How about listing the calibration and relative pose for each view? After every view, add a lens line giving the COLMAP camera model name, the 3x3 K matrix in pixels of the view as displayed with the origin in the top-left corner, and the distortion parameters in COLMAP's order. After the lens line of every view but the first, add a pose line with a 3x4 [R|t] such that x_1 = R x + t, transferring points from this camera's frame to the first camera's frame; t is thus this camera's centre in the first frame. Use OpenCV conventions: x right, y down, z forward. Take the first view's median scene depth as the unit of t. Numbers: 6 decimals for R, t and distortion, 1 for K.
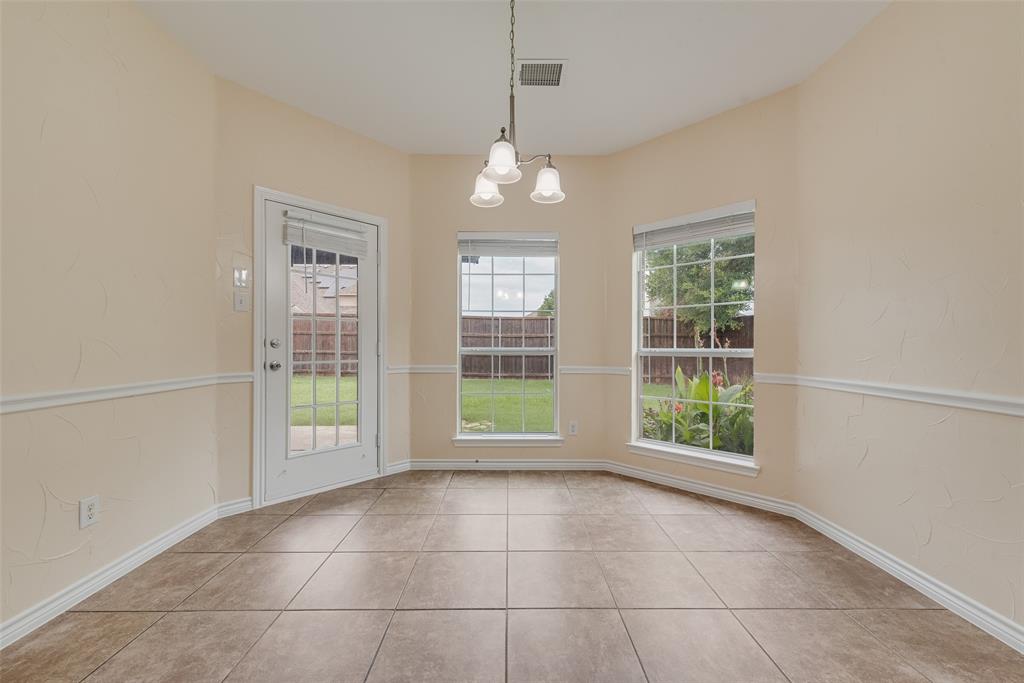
lens RADIAL K [[402.8, 0, 508.7], [0, 402.8, 351.9], [0, 0, 1]] dist [0.012373, -0.002640]
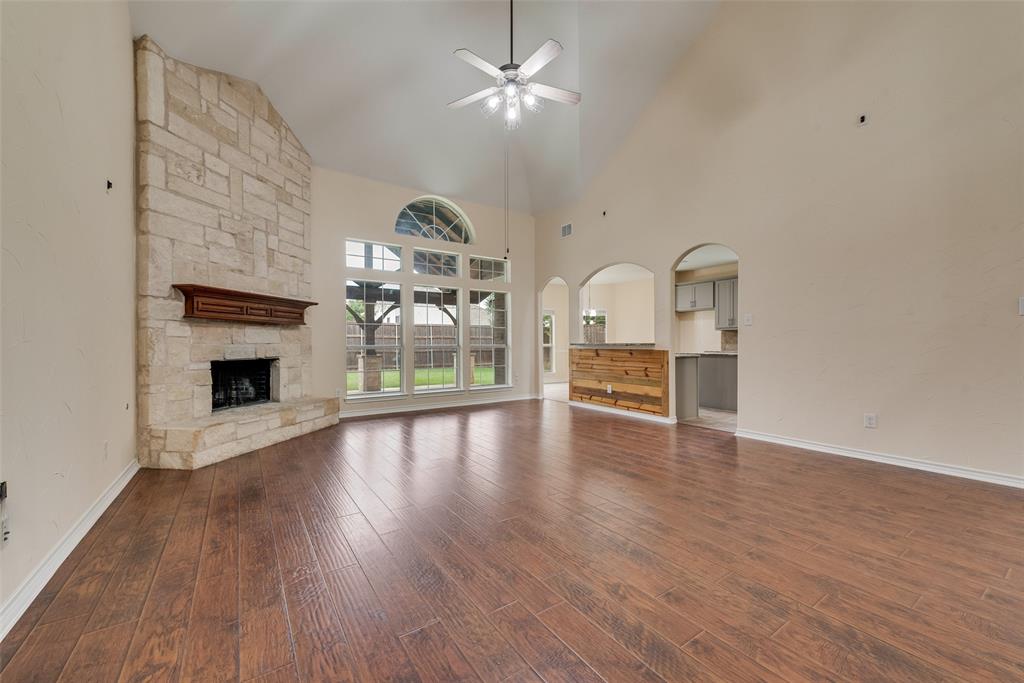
lens RADIAL K [[402.8, 0, 527.2], [0, 402.8, 343.4], [0, 0, 1]] dist [0.012373, -0.002640]
pose [[0.818998, -0.005149, 0.573773, -2.101323], [0.015604, 0.999790, -0.013301, 0.029265], [-0.573584, 0.019846, 0.818906, -1.575298]]
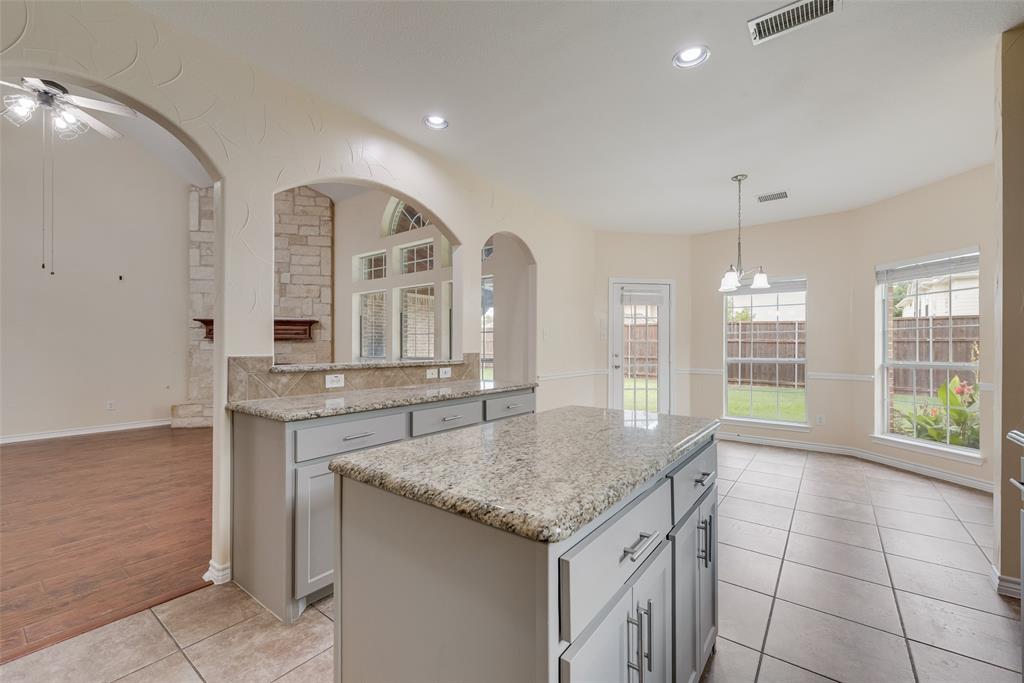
lens RADIAL K [[420.6, 0, 506.3], [0, 420.6, 347.2], [0, 0, 1]] dist [0.007259, -0.001204]
pose [[0.788946, -0.001608, -0.614460, 0.204368], [-0.010590, 0.999812, -0.016214, -0.016562], [0.614371, 0.019299, 0.788781, -0.759683]]
